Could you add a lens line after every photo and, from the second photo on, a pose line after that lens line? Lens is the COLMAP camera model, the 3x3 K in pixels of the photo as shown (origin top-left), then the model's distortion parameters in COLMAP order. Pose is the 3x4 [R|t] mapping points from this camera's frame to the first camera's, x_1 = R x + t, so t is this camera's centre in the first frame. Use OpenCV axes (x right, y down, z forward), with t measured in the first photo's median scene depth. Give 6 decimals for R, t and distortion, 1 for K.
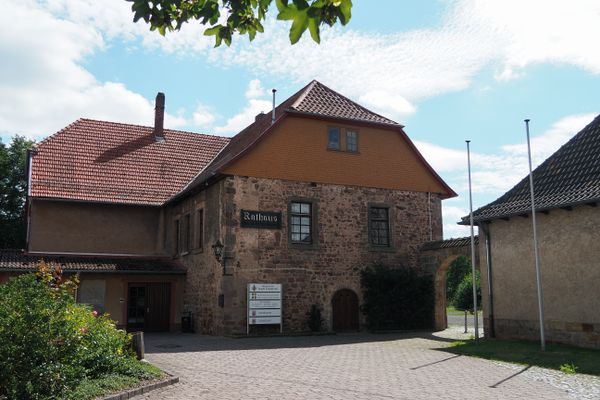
lens RADIAL K [[530.6, 0, 300.0], [0, 530.6, 201.3], [0, 0, 1]] dist [0.000134, 0.000026]
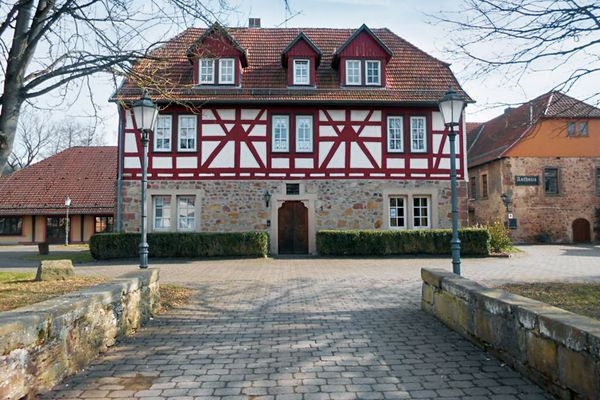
lens RADIAL K [[454.1, 0, 300.5], [0, 454.1, 197.7], [0, 0, 1]] dist [0.002675, 0.004847]
pose [[0.923893, -0.025794, -0.381780, -0.189803], [0.068727, 0.992686, 0.099250, -0.109927], [0.376428, -0.117935, 0.918909, -0.684185]]
